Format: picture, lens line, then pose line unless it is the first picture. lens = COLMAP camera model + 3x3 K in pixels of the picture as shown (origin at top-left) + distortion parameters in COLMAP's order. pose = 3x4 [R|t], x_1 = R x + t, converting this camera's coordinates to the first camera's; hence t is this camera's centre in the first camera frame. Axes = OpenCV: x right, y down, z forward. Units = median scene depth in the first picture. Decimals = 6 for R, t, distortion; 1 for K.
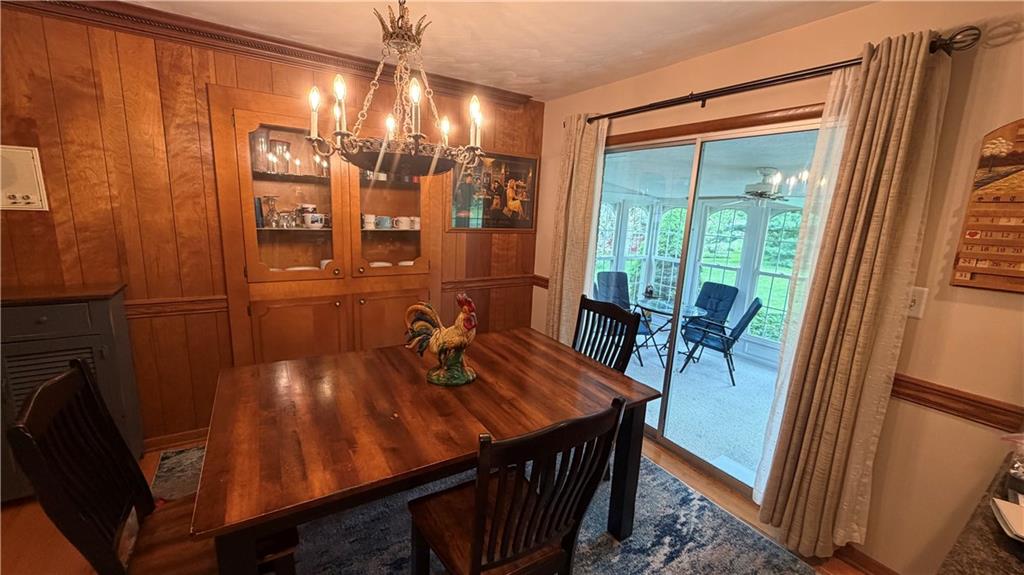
lens RADIAL K [[406.7, 0, 507.2], [0, 406.7, 289.6], [0, 0, 1]] dist [-0.003432, 0.000596]
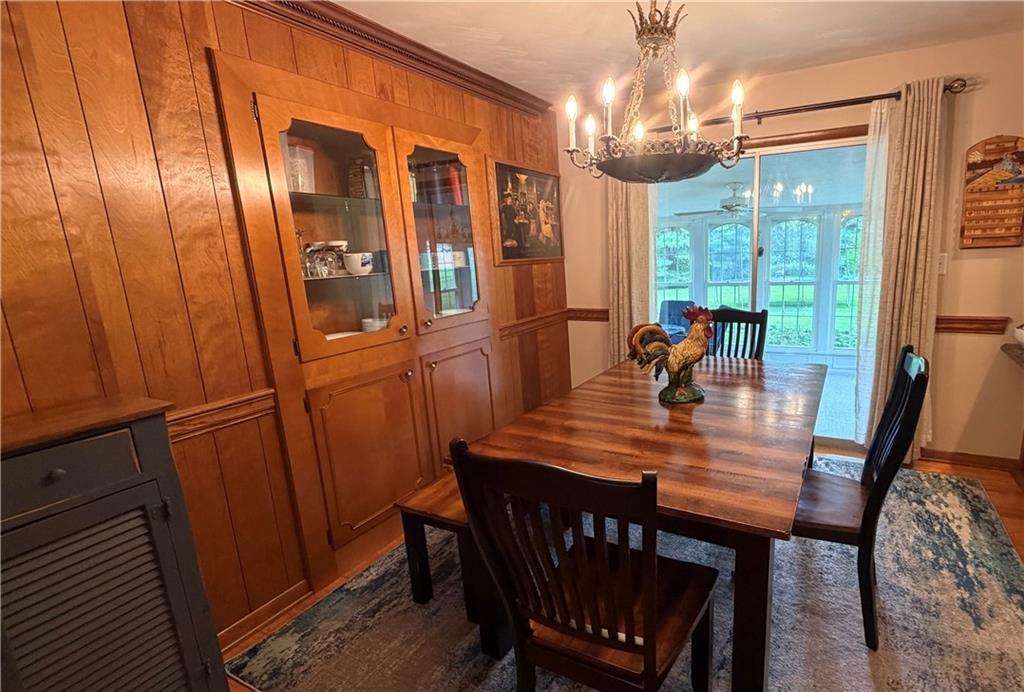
lens RADIAL K [[489.2, 0, 614.5], [0, 489.2, 348.5], [0, 0, 1]] dist [0.001306, -0.000298]
pose [[0.840913, -0.187054, 0.507815, -0.700292], [0.182767, 0.981394, 0.058846, 0.007433], [-0.509373, 0.043328, 0.859454, 0.070220]]
